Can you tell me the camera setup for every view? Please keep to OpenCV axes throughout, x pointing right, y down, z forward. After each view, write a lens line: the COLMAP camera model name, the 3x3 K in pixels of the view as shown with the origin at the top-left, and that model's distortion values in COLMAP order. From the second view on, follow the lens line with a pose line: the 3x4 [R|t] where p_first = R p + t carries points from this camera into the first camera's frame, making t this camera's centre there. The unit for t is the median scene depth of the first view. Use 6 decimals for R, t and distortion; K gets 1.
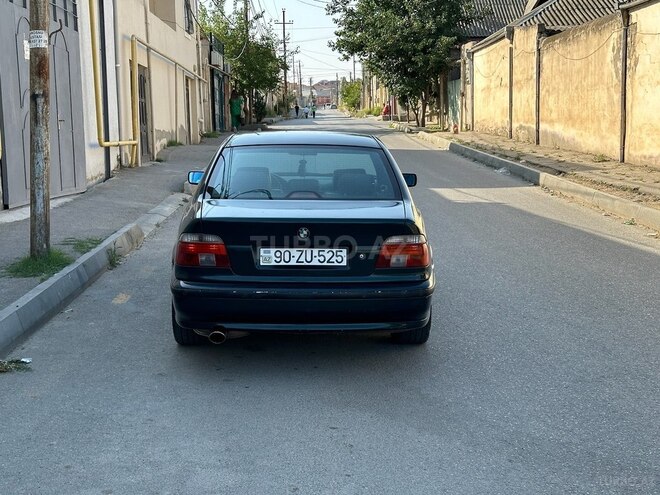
lens RADIAL K [[963.7, 0, 339.9], [0, 963.7, 245.5], [0, 0, 1]] dist [0.215011, -0.584976]
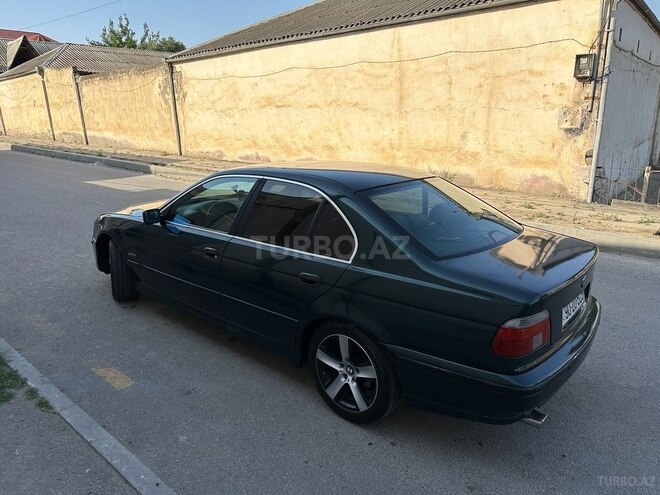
lens RADIAL K [[463.8, 0, 330.0], [0, 463.8, 247.5], [0, 0, 1]] dist [0.049557, -0.065882]
pose [[0.677368, -0.195238, 0.709264, -0.118276], [0.101021, 0.979692, 0.173200, -0.034625], [-0.728675, -0.045669, 0.683335, 0.196885]]
